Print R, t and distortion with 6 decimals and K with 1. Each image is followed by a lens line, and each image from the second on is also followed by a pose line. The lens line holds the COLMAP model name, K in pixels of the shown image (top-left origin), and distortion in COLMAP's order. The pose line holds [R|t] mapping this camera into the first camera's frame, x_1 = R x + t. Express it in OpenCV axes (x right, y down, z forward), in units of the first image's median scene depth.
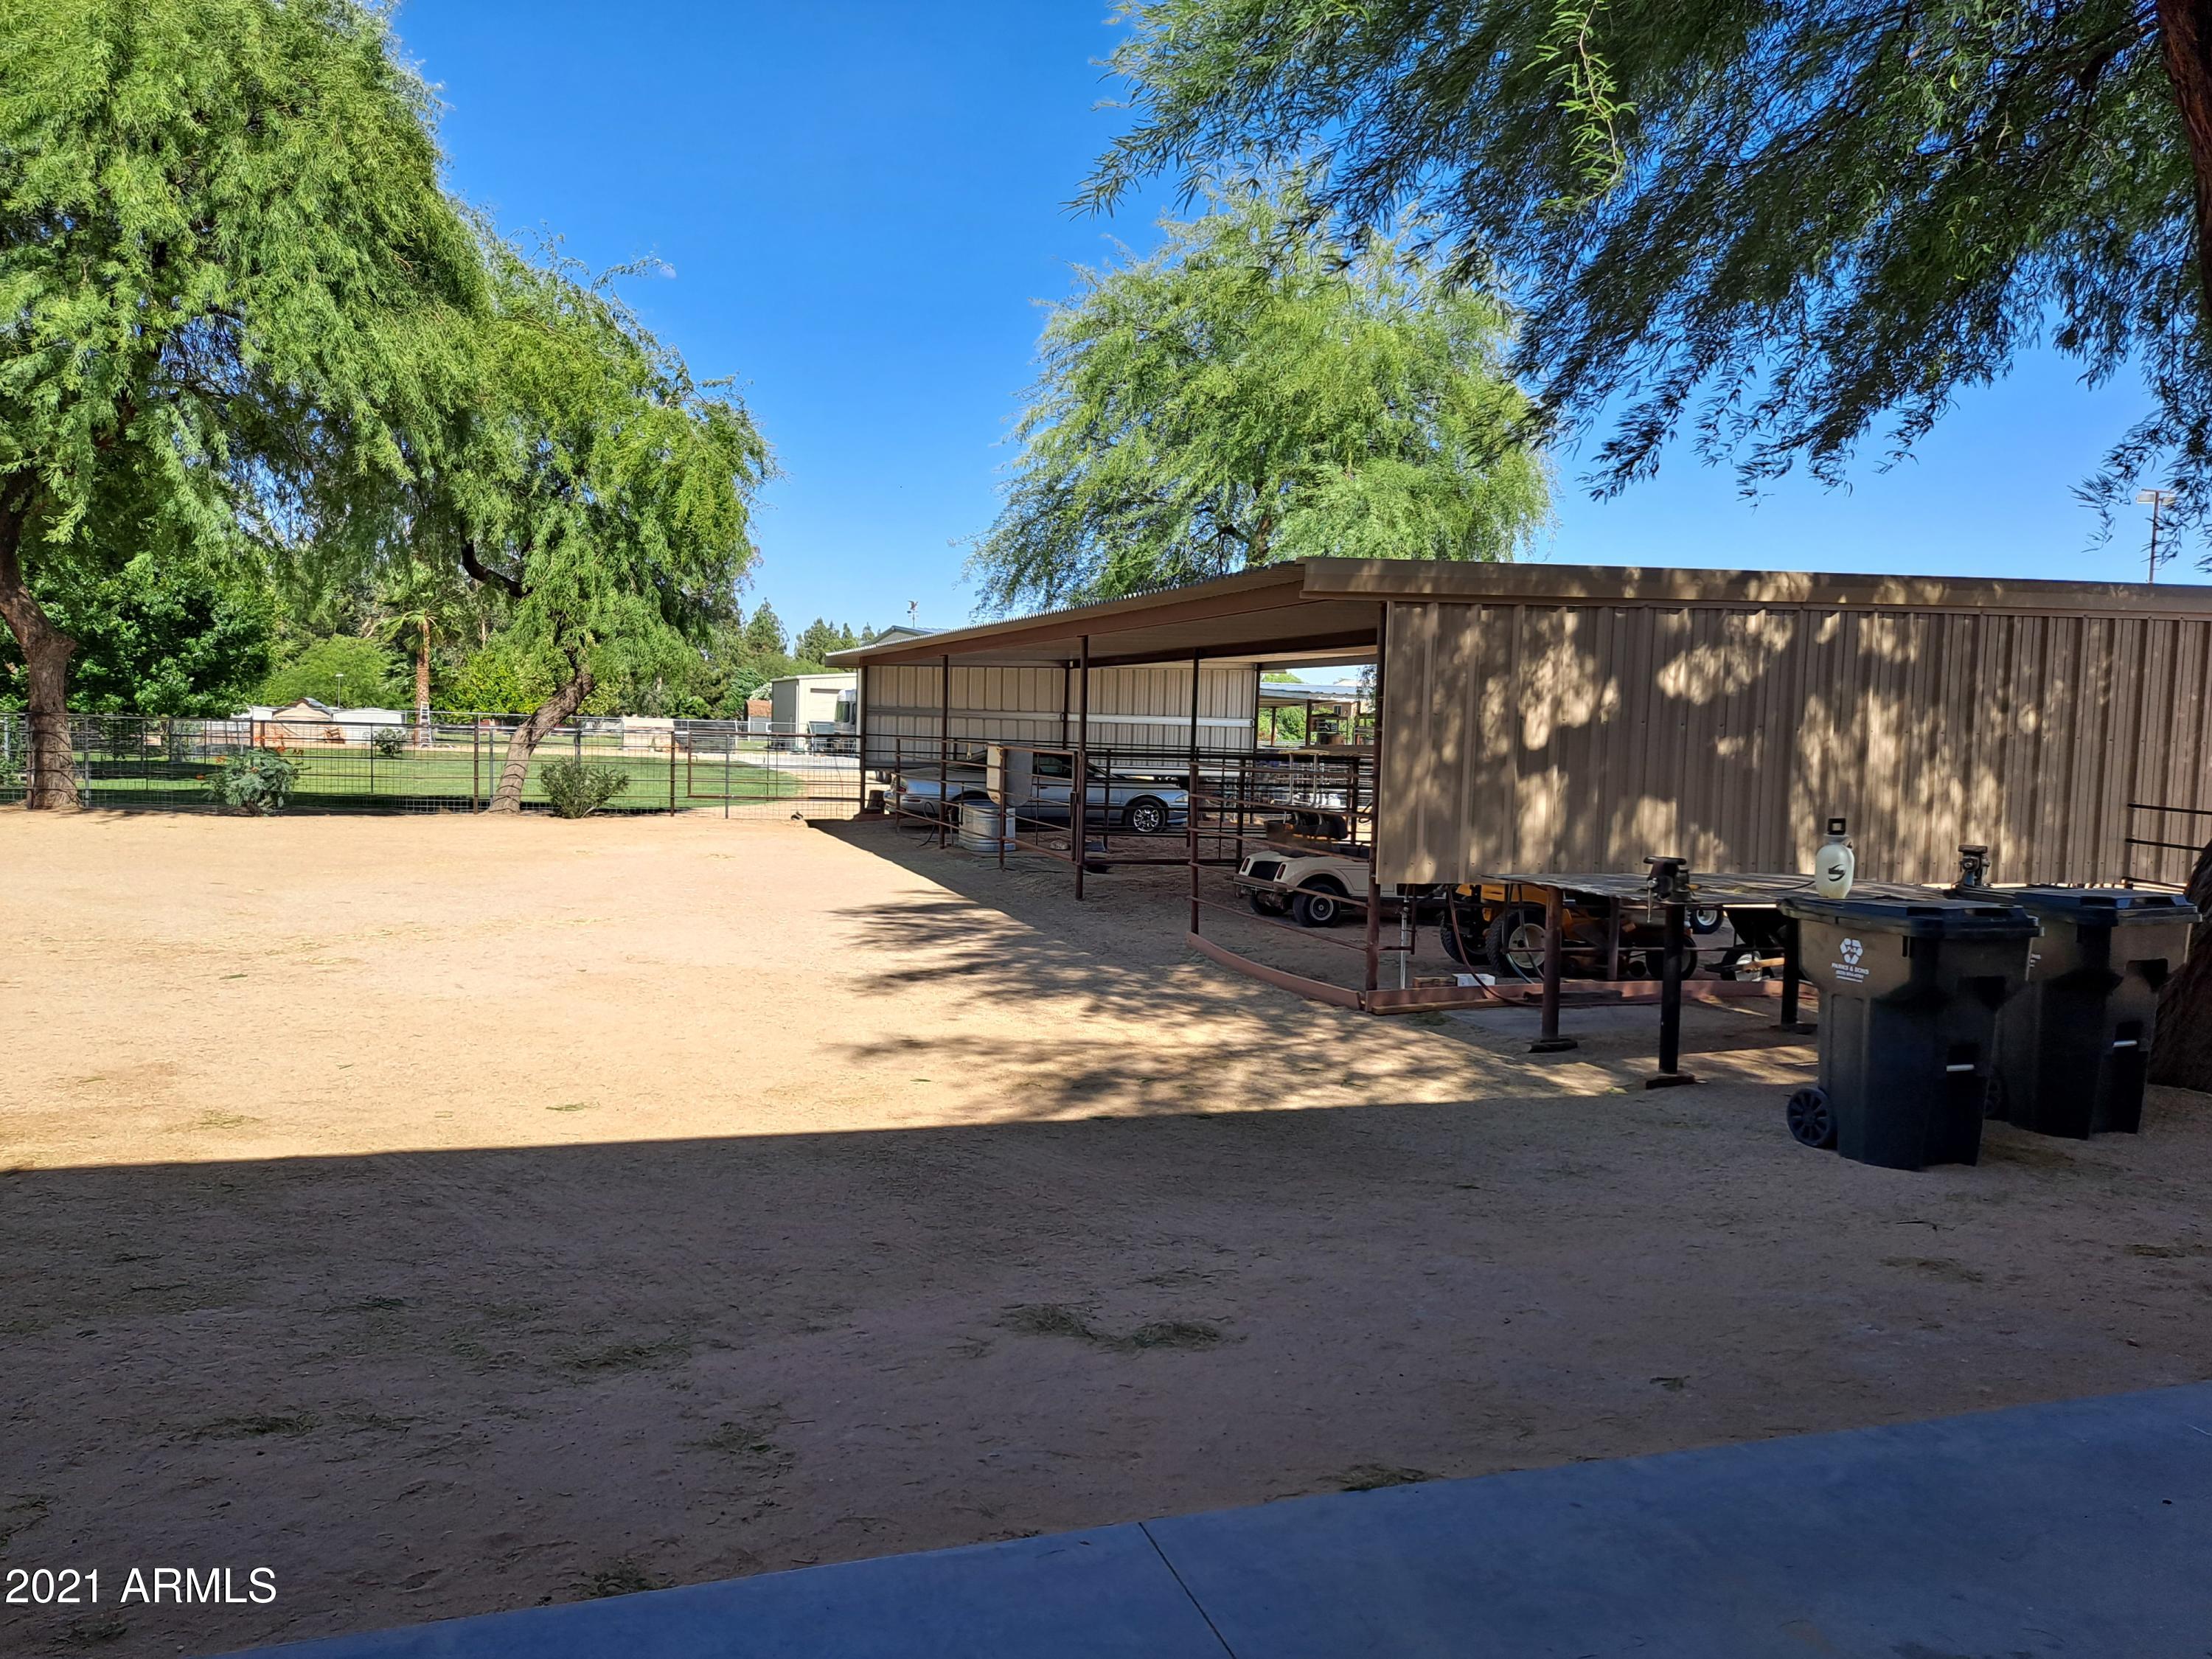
lens RADIAL K [[1634.1, 0, 1108.0], [0, 1634.1, 832.3], [0, 0, 1]] dist [0.034021, -0.030620]
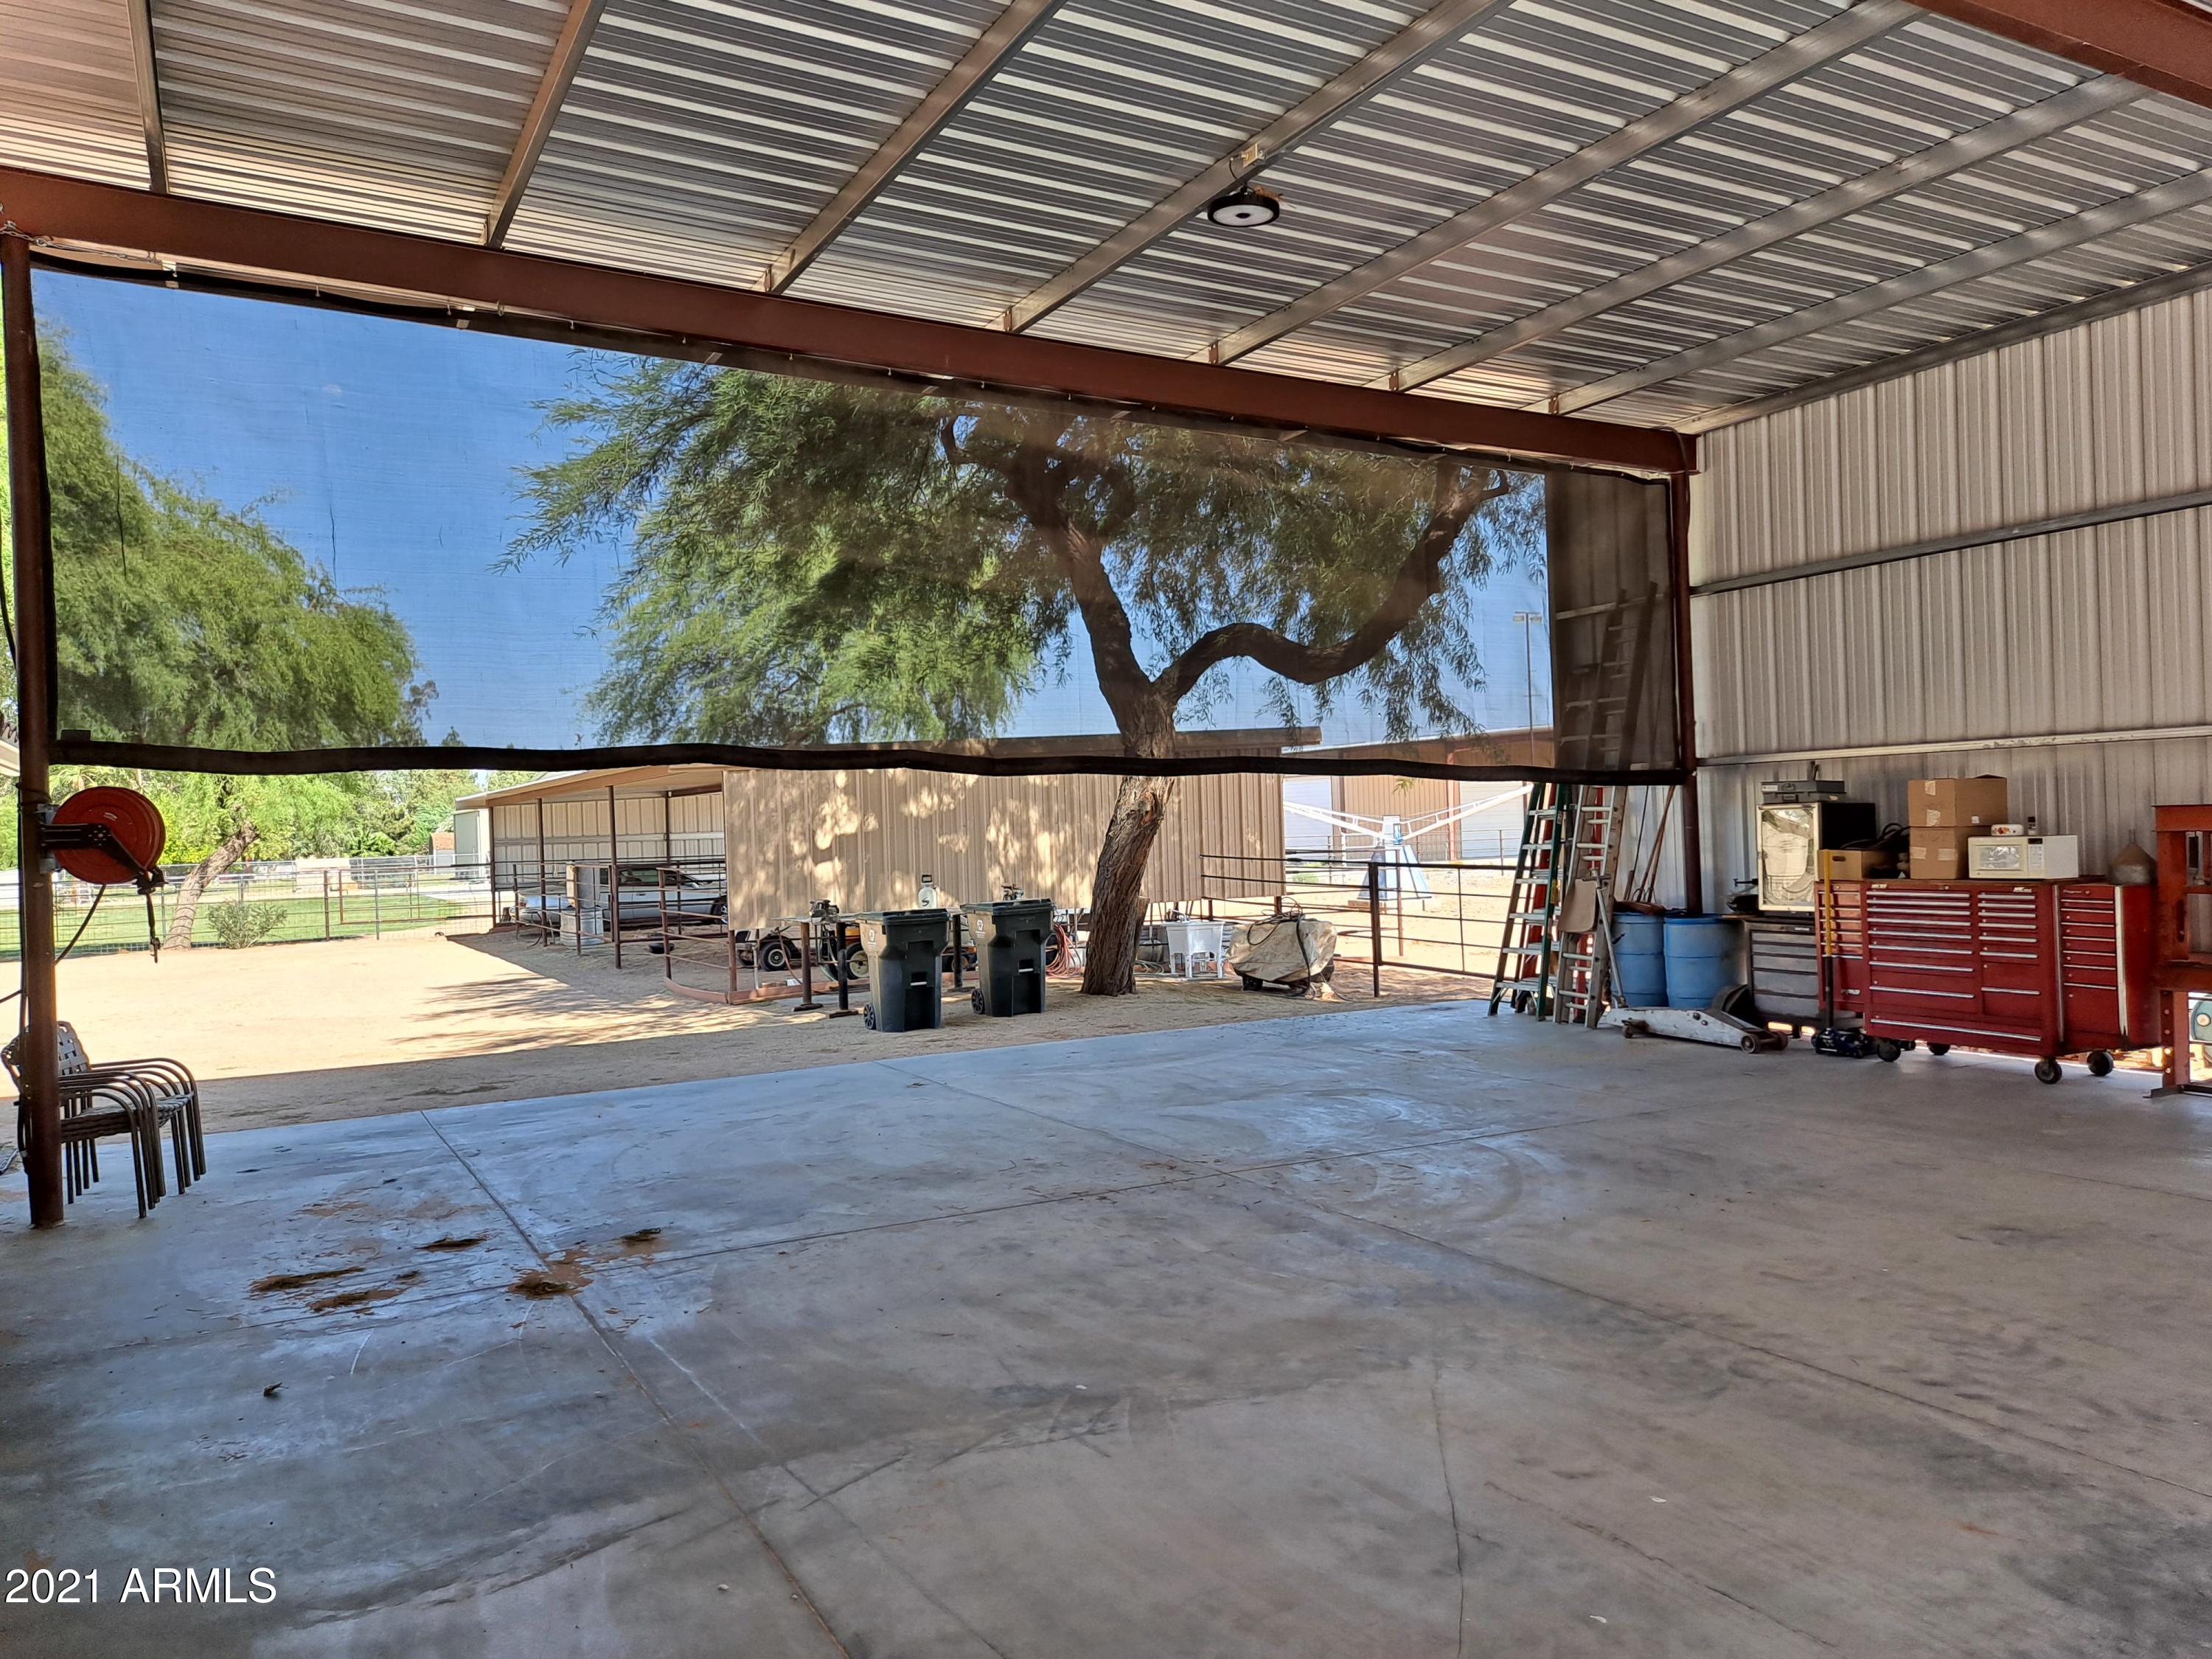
lens RADIAL K [[1634.1, 0, 1127.0], [0, 1634.1, 822.4], [0, 0, 1]] dist [0.034021, -0.030620]
pose [[0.982311, -0.062113, 0.176656, 0.270375], [0.073687, 0.995491, -0.059725, 0.049487], [-0.172150, 0.071686, 0.982459, -0.781227]]
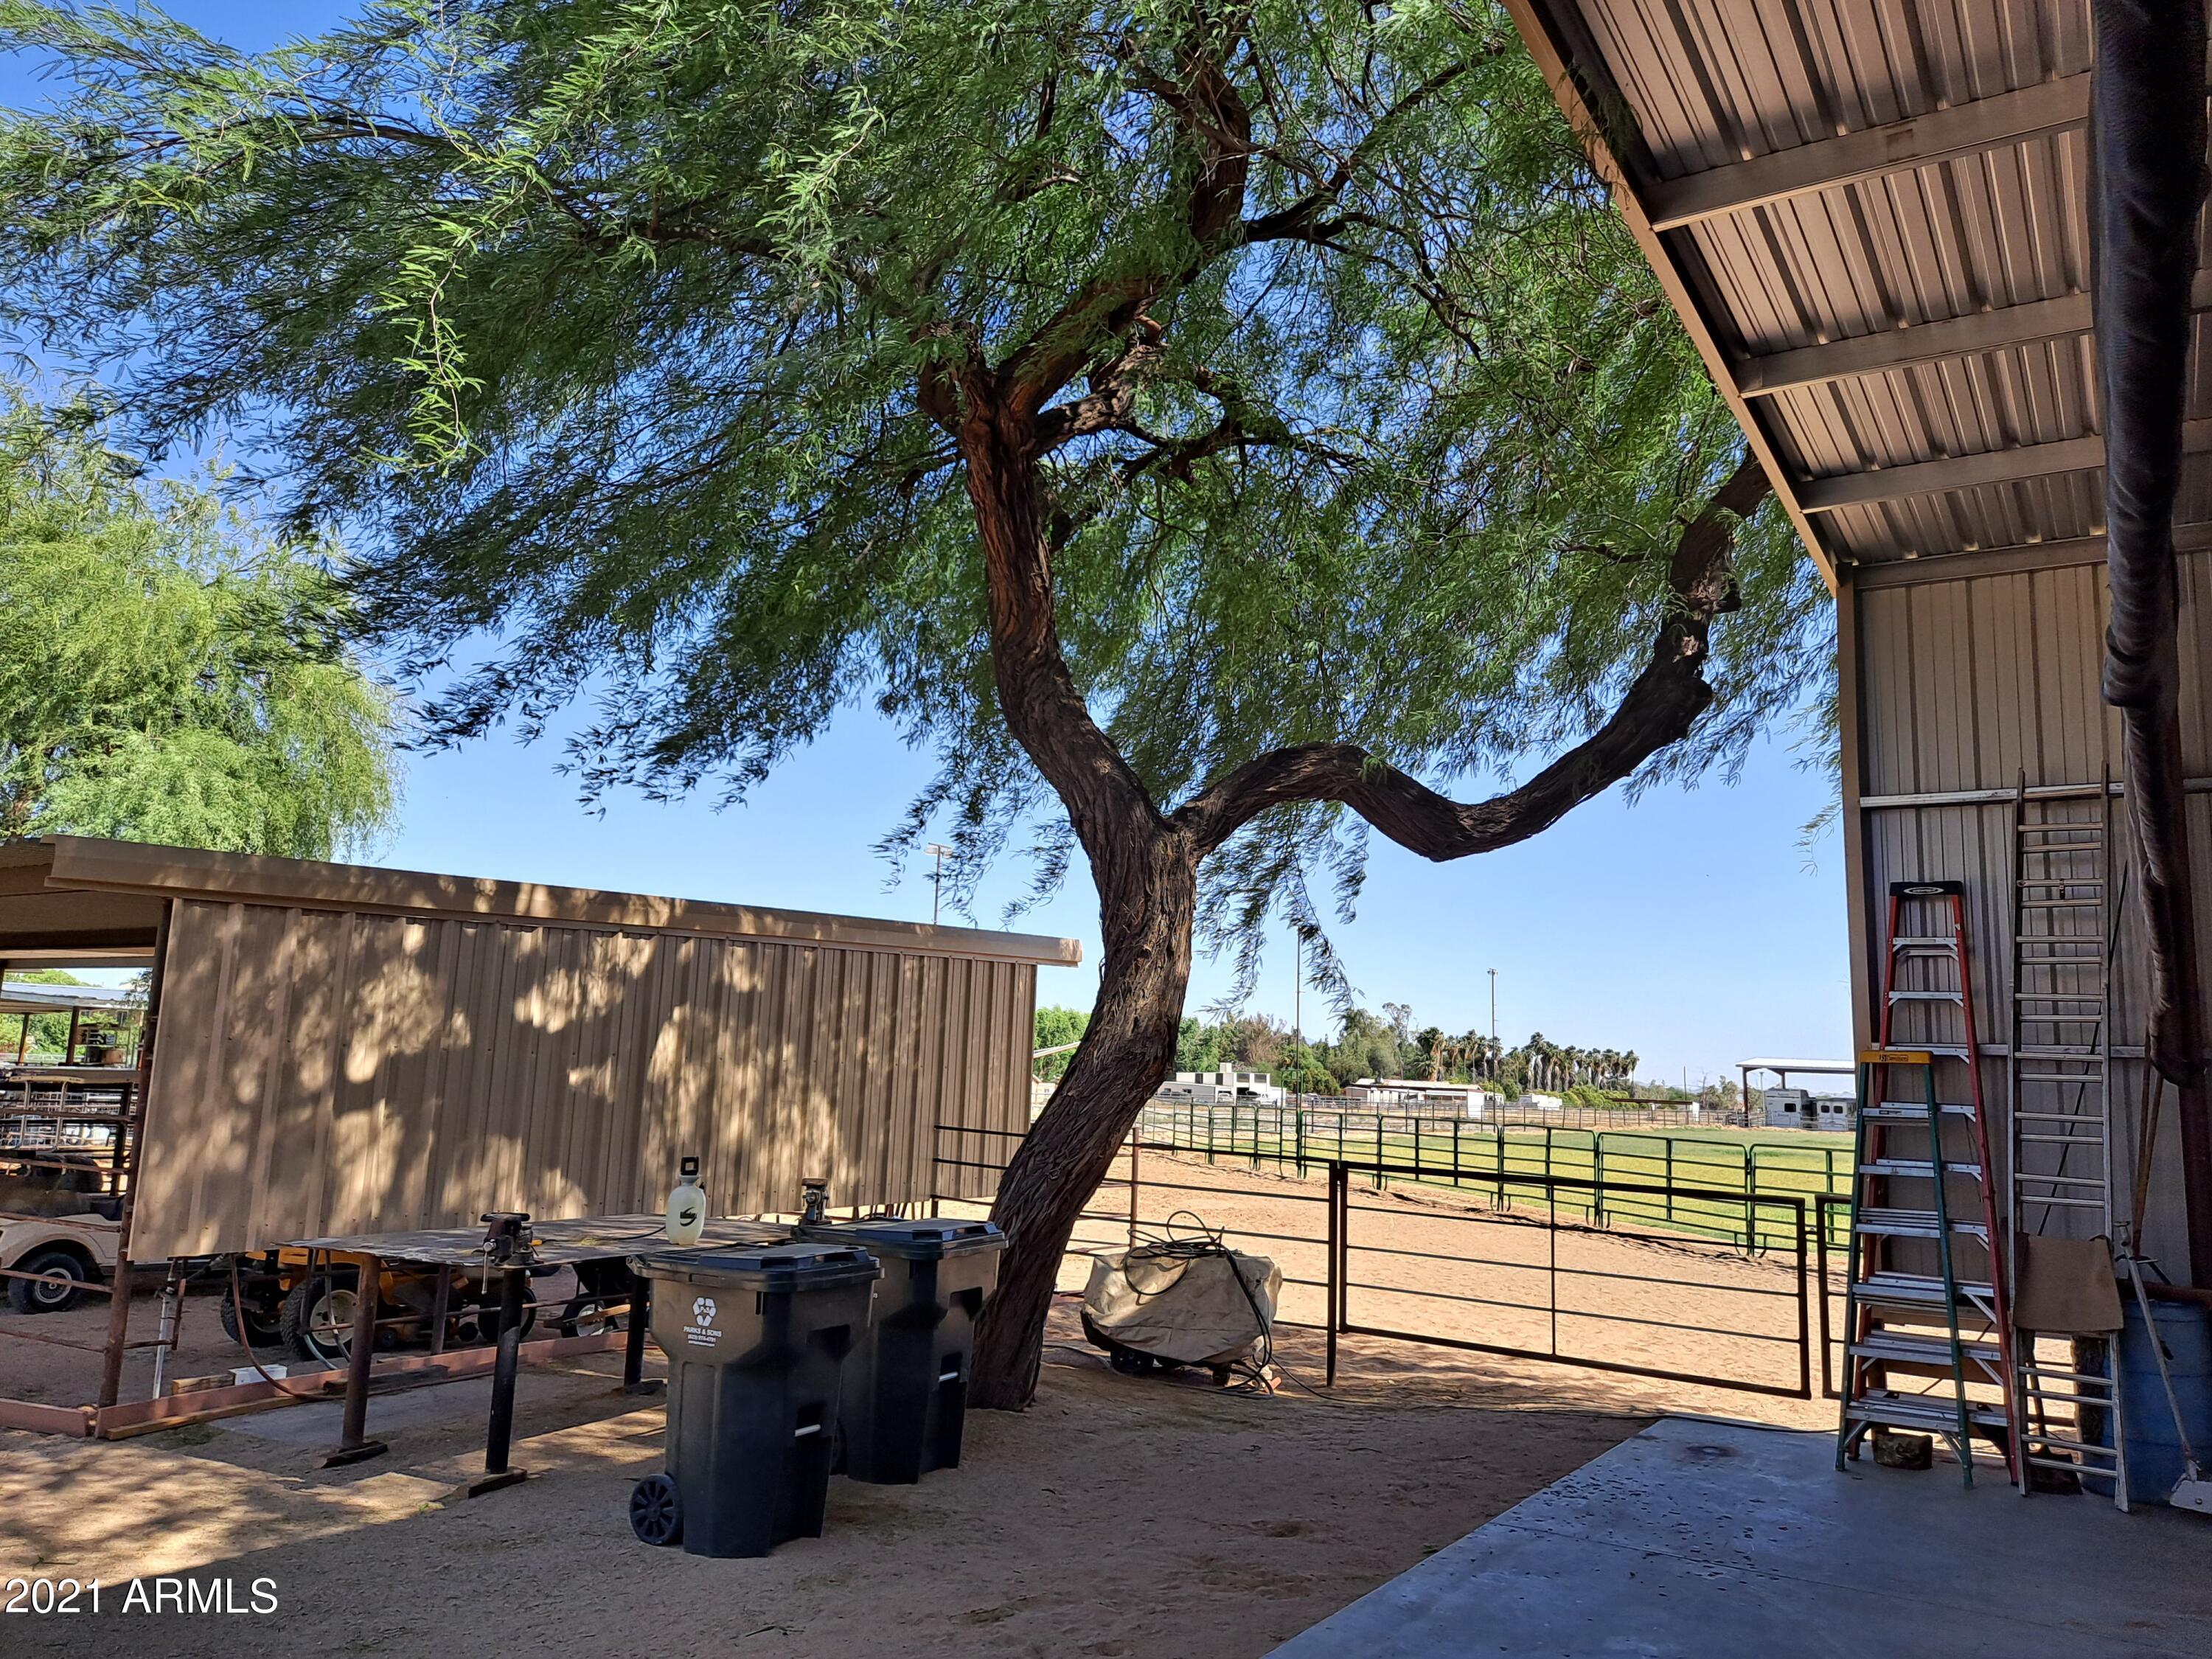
lens RADIAL K [[1634.1, 0, 1092.8], [0, 1634.1, 786.6], [0, 0, 1]] dist [0.034021, -0.030620]
pose [[0.787298, 0.106259, 0.607348, 0.025644], [0.025897, 0.978470, -0.204759, -0.015593], [-0.616029, 0.176935, 0.767595, 0.081647]]
